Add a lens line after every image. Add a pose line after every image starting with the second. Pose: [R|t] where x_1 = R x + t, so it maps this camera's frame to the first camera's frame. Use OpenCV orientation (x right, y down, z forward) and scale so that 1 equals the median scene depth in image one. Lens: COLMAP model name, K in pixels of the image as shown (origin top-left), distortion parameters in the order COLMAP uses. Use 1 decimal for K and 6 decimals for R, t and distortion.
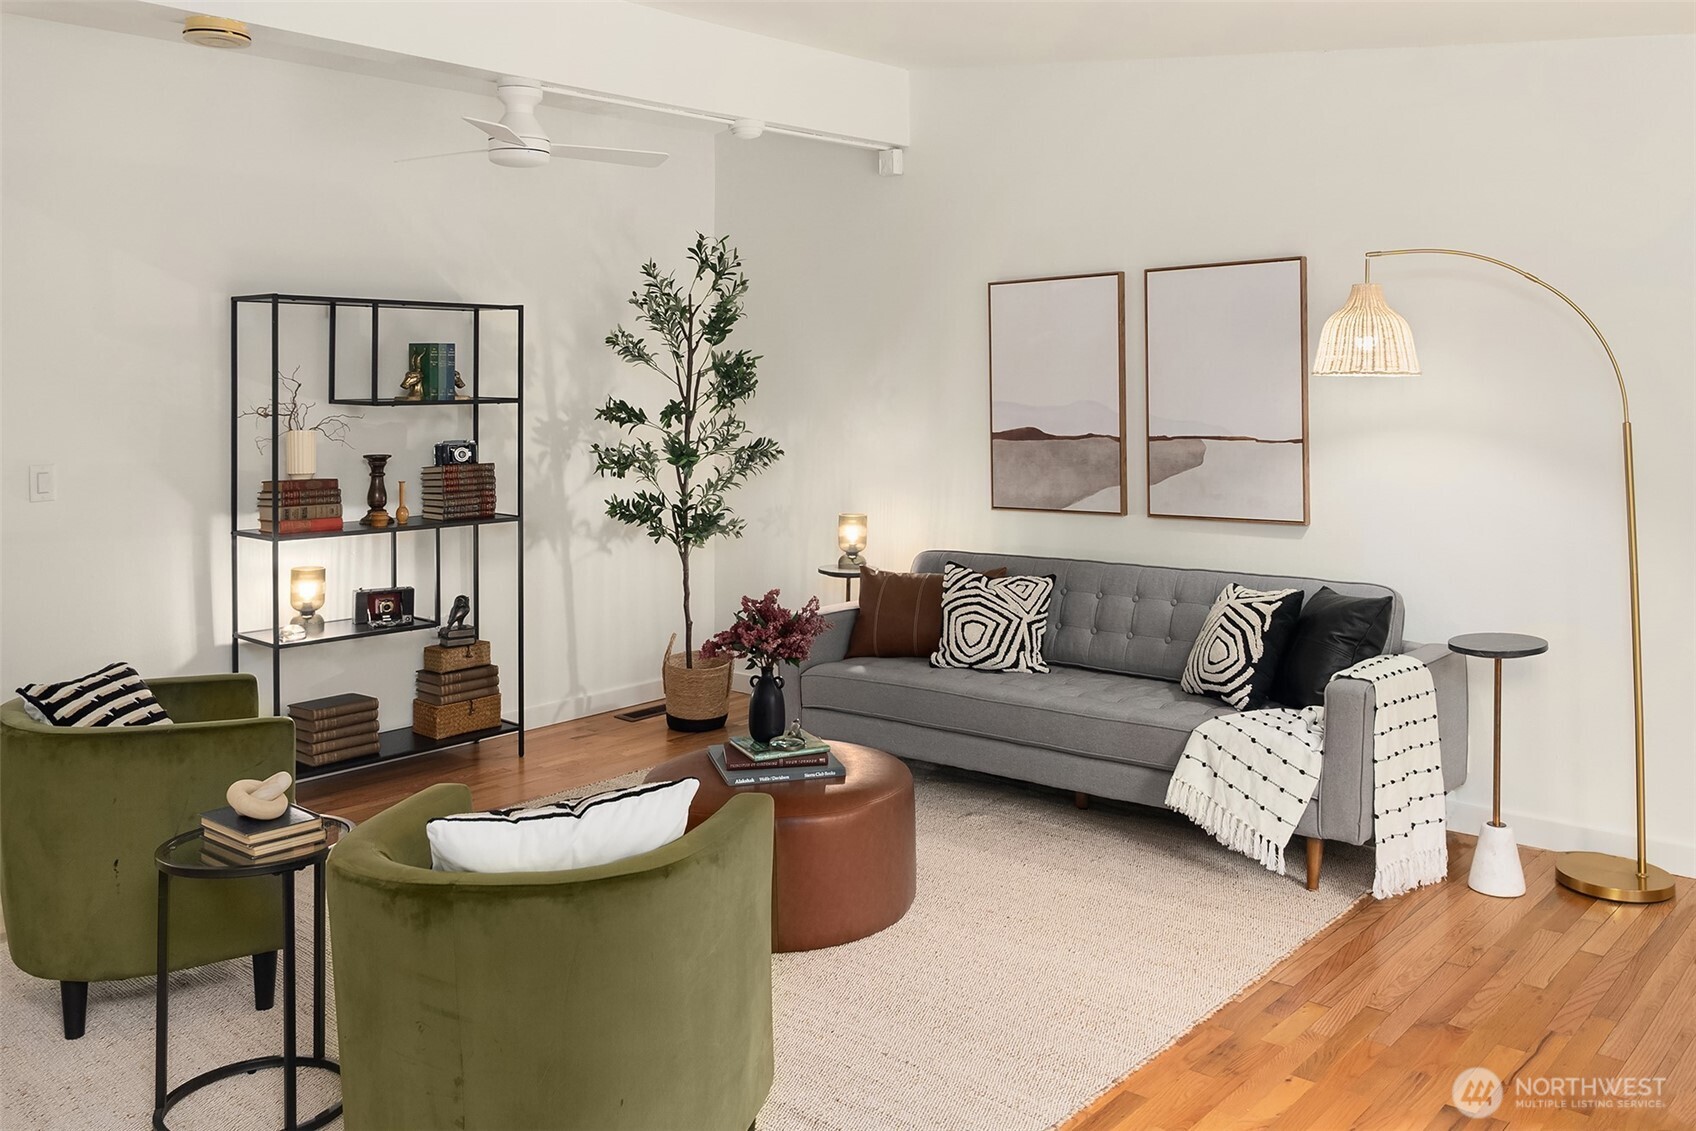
lens RADIAL K [[1390.7, 0, 848.0], [0, 1390.7, 565.5], [0, 0, 1]] dist [0.005398, 0.004365]
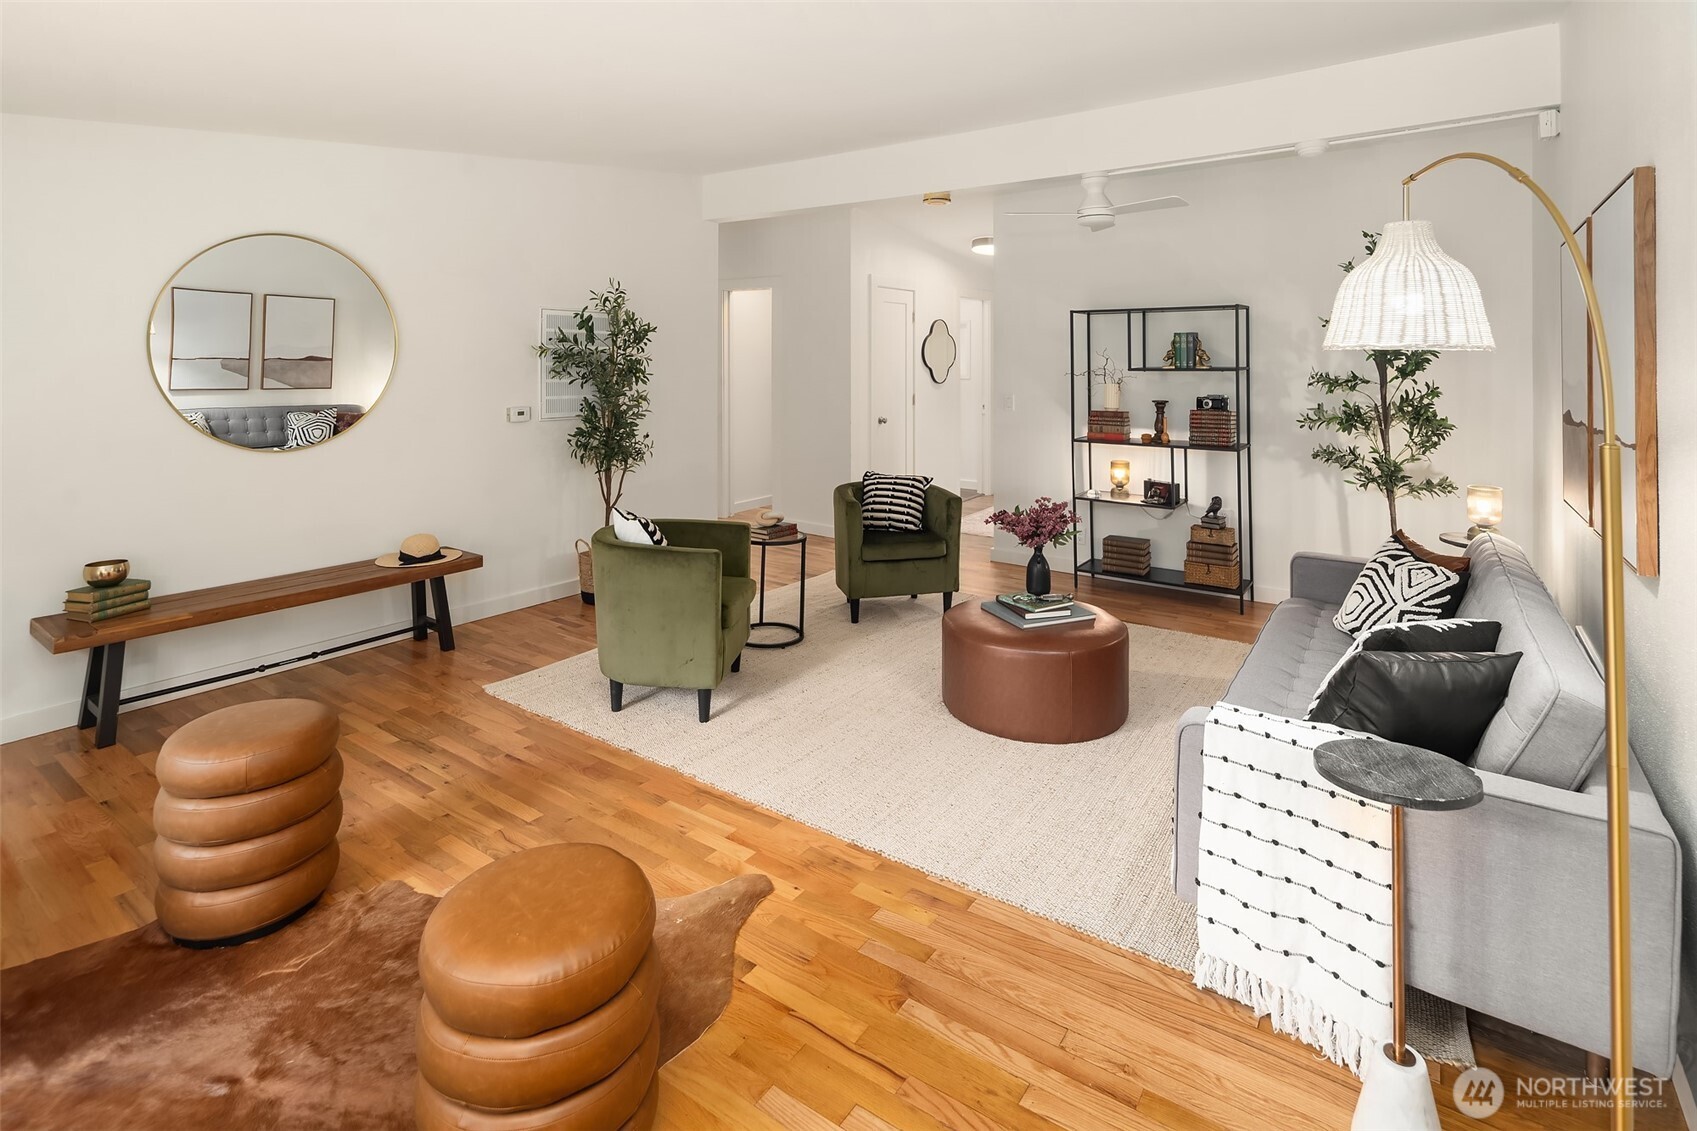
lens RADIAL K [[813.2, 0, 854.0], [0, 813.2, 462.6], [0, 0, 1]] dist [-0.000201, -0.000064]
pose [[0.116147, 0.127876, -0.984966, 0.581072], [-0.127144, 0.985433, 0.112944, -0.068836], [0.985061, 0.112114, 0.130714, 0.512206]]
